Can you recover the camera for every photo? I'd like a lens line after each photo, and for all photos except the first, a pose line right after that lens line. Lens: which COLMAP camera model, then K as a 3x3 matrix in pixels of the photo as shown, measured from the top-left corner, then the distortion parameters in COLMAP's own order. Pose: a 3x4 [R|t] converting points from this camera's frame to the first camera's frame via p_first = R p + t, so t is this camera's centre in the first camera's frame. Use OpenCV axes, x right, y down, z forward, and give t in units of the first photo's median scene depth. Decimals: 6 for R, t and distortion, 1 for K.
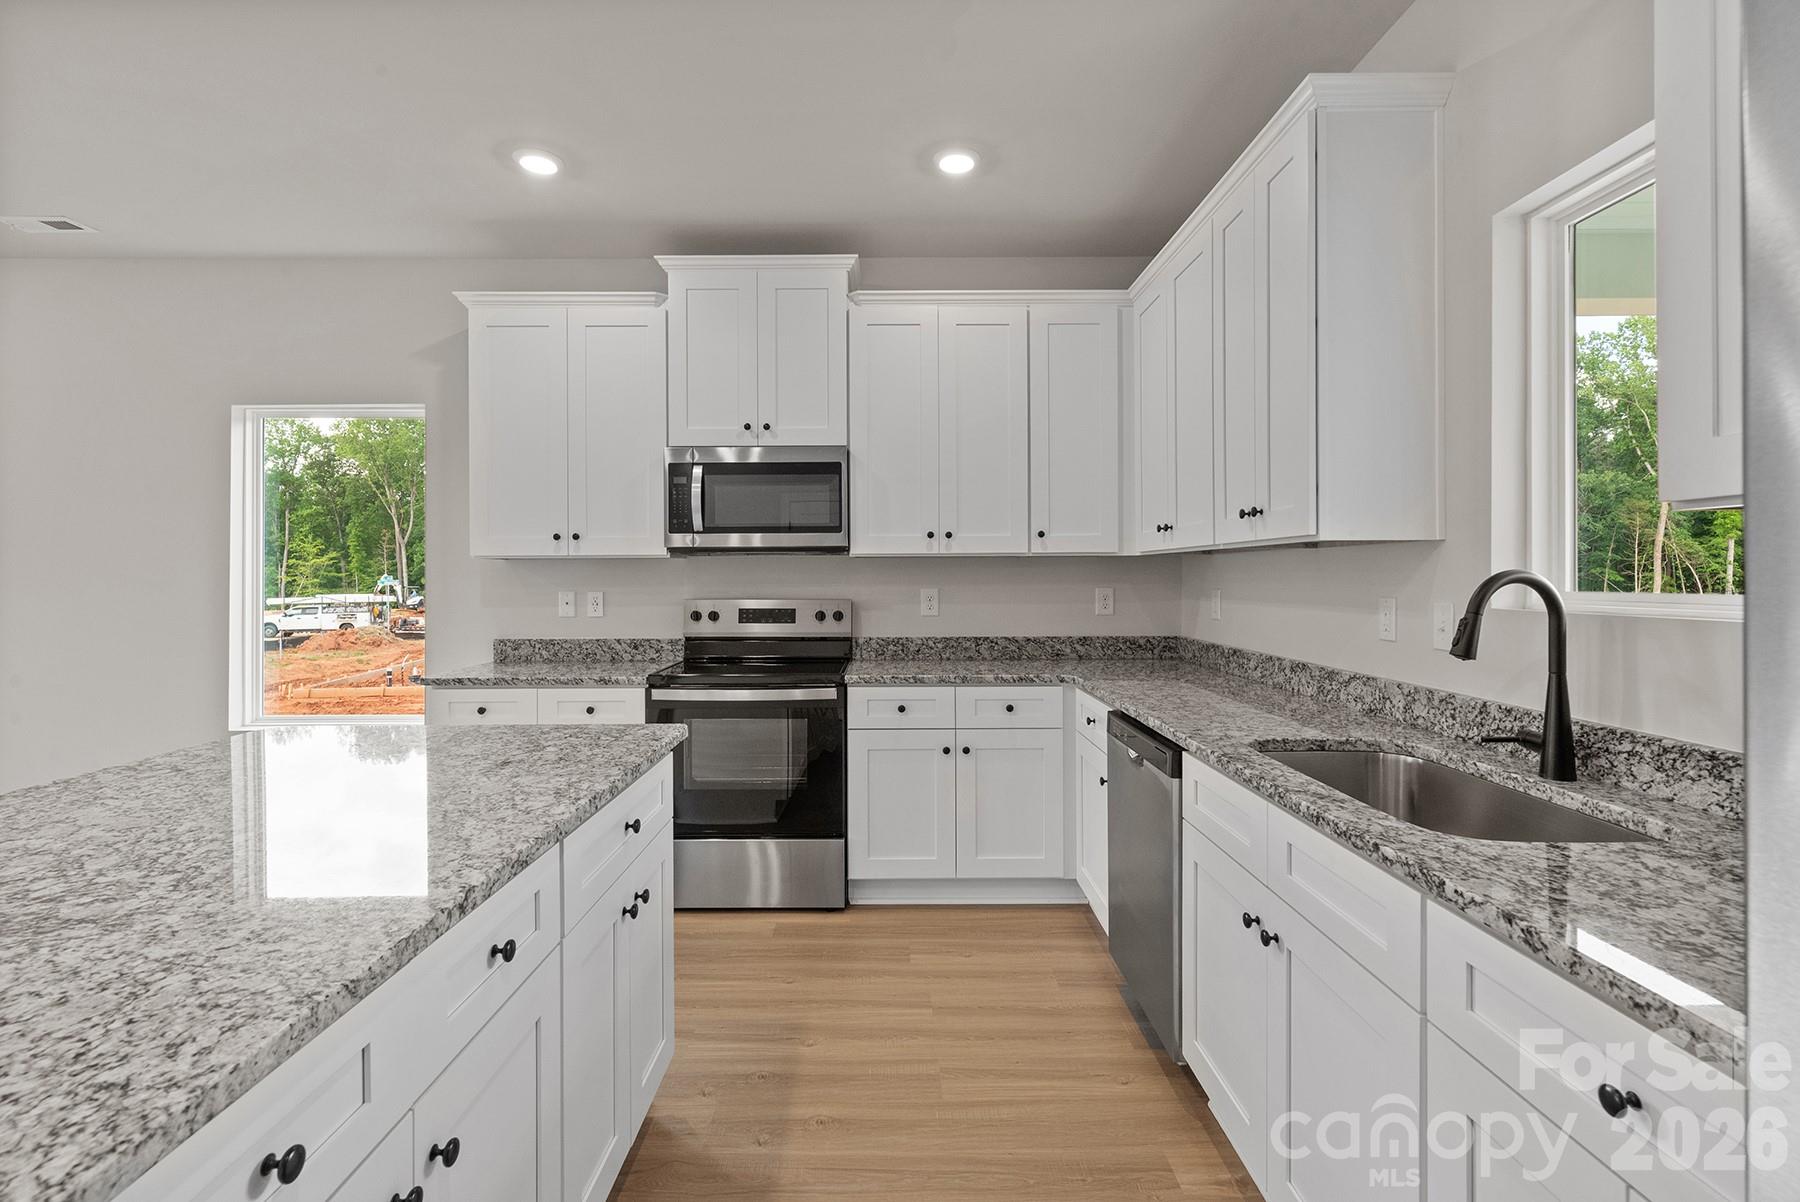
lens RADIAL K [[875.8, 0, 897.6], [0, 875.8, 570.1], [0, 0, 1]] dist [-0.000718, -0.000073]
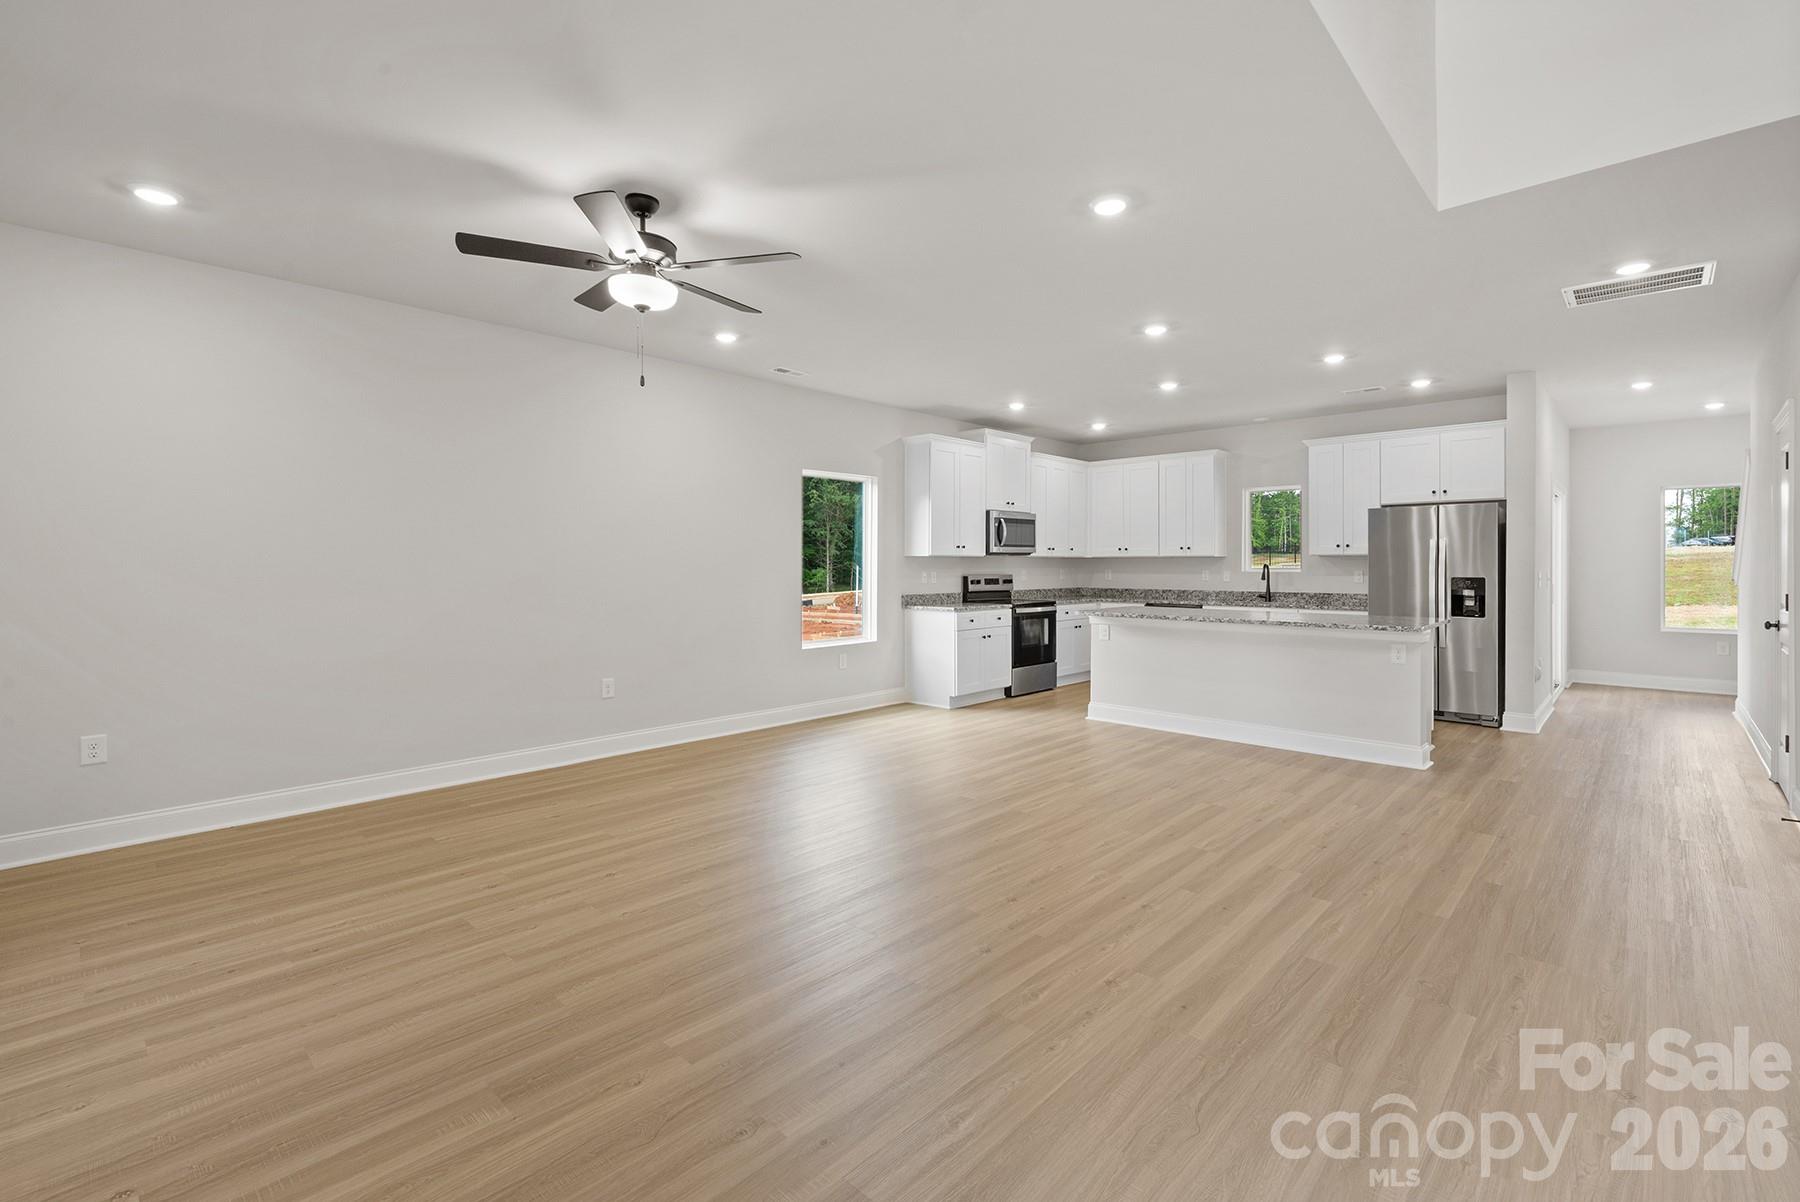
lens RADIAL K [[789.9, 0, 902.5], [0, 789.9, 582.8], [0, 0, 1]] dist [0.001461, 0.000137]
pose [[0.689031, -0.013229, 0.724612, -1.954182], [0.000169, 0.999836, 0.018093, 0.018131], [-0.724732, -0.012344, 0.688920, -0.298967]]
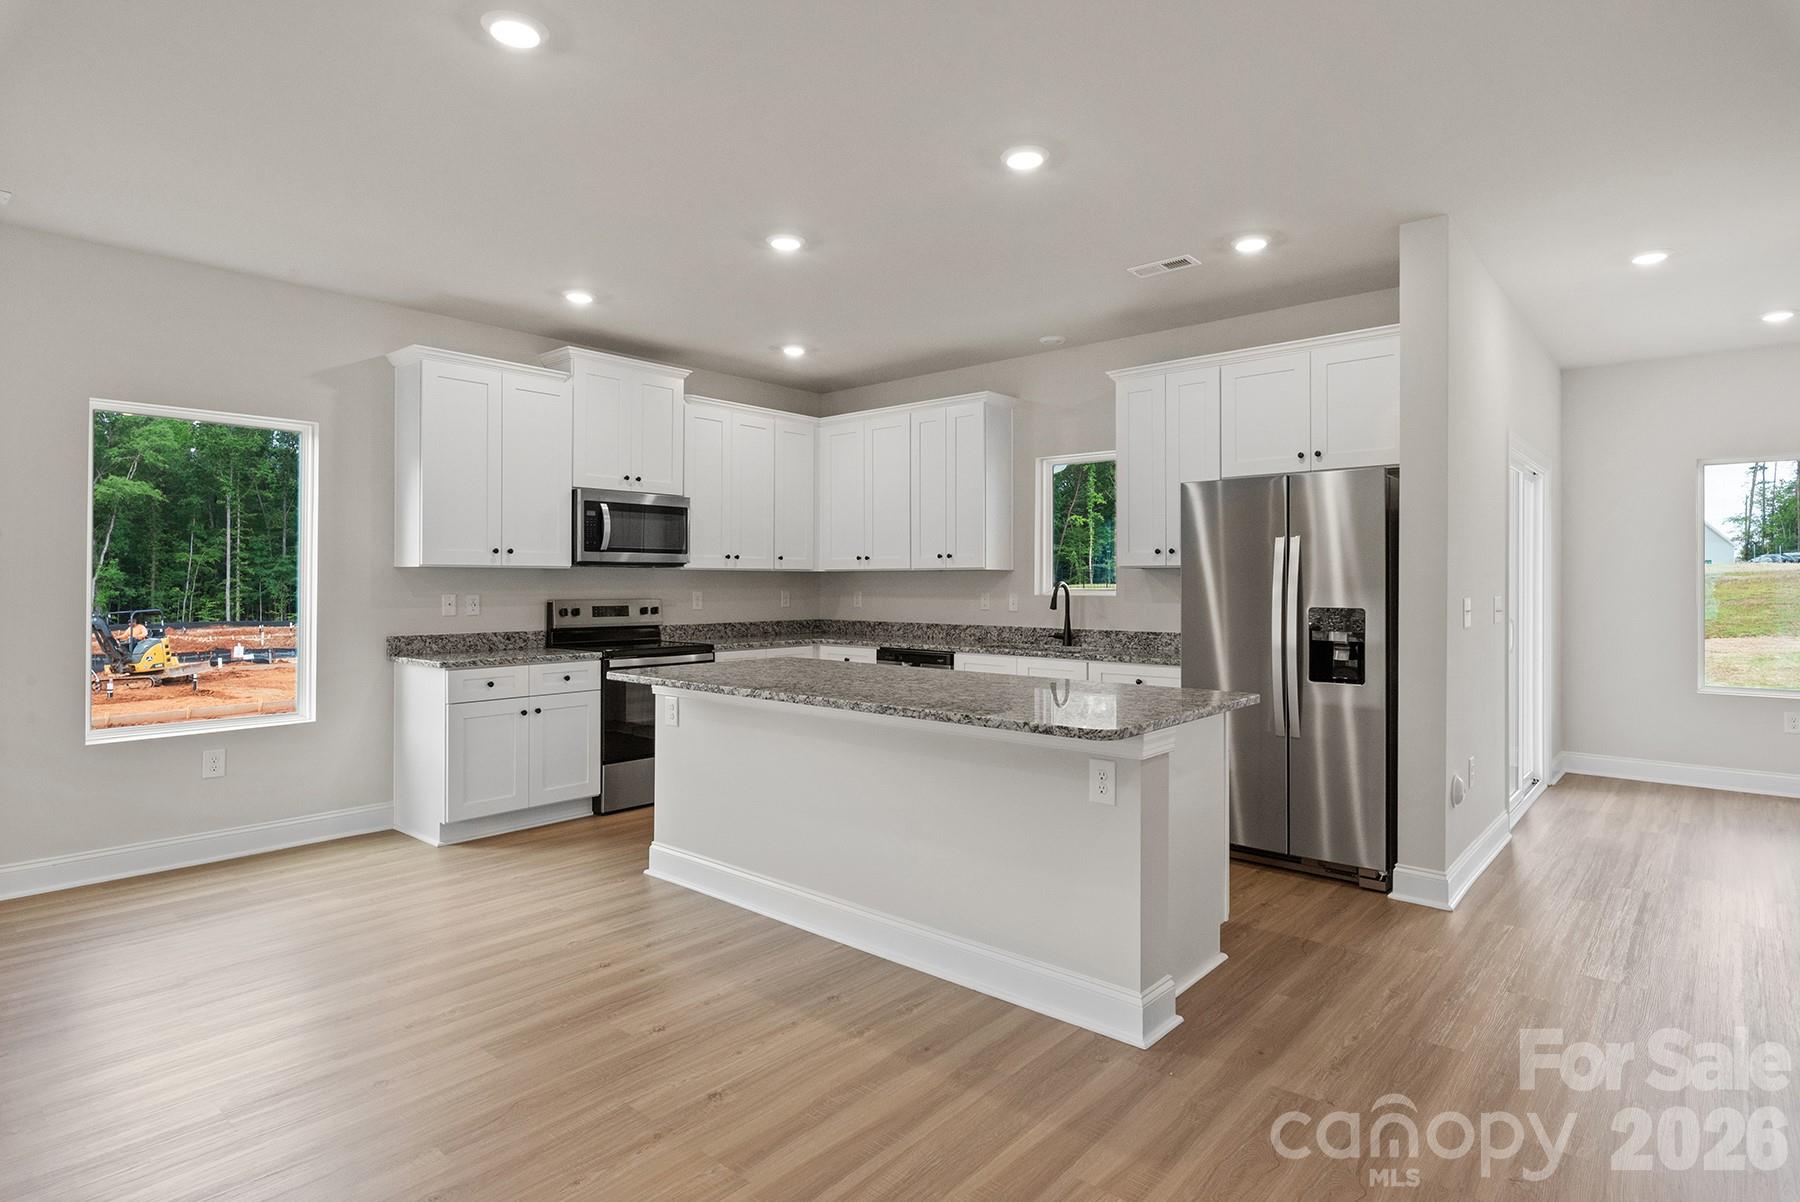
lens RADIAL K [[941.7, 0, 900.0], [0, 941.7, 601.0], [0, 0, 1]] dist [-0.002166, -0.000583]
pose [[0.658421, -0.009552, 0.752589, -1.025078], [-0.001809, 0.999896, 0.014274, 0.014700], [-0.752648, -0.010760, 0.658335, -0.343545]]
